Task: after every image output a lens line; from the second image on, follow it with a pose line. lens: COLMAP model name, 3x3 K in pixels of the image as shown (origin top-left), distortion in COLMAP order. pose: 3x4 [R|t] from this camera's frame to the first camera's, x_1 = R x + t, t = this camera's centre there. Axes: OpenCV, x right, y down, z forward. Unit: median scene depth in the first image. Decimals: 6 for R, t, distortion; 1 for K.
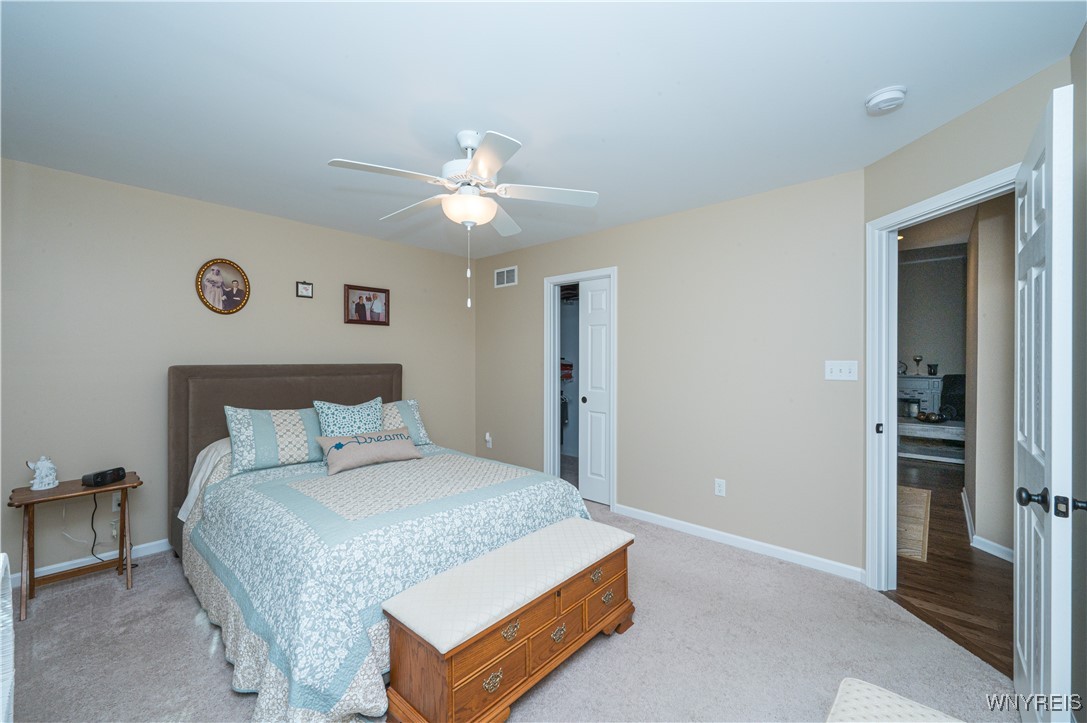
lens RADIAL K [[446.9, 0, 542.8], [0, 446.9, 342.6], [0, 0, 1]] dist [-0.000431, -0.000051]
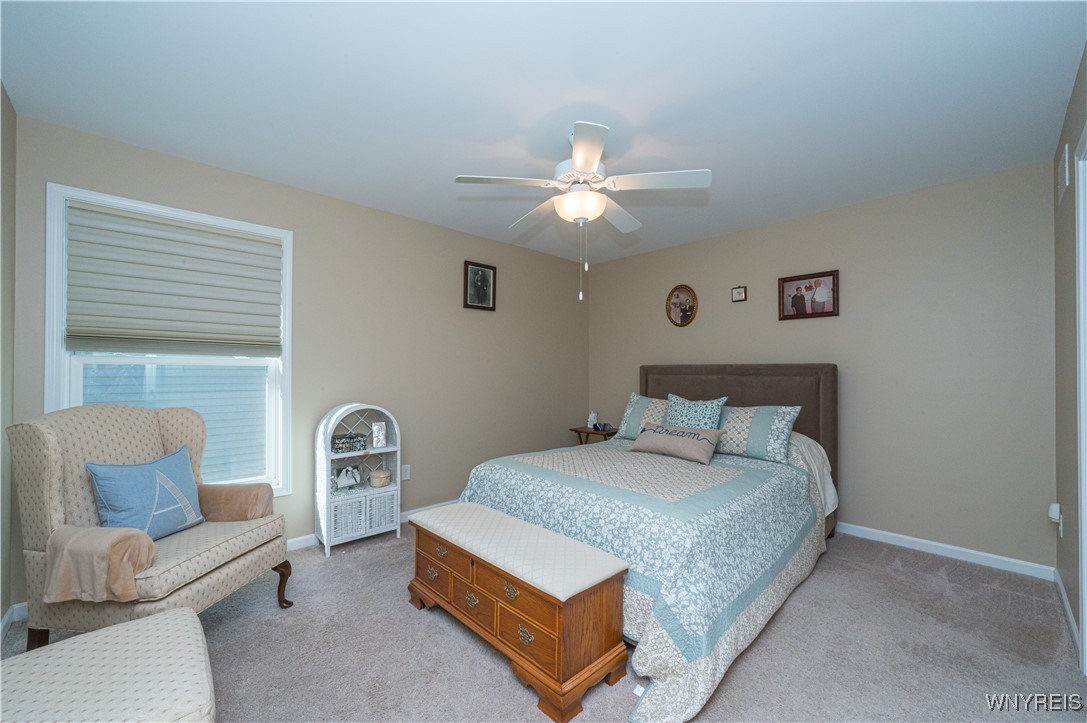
lens RADIAL K [[427.0, 0, 543.5], [0, 427.0, 361.5], [0, 0, 1]] dist [0.027274, 0.000014]
pose [[-0.086820, -0.018610, -0.996050, 0.579946], [0.033175, 0.999217, -0.021561, 0.053290], [0.995672, -0.034916, -0.086134, 0.690496]]
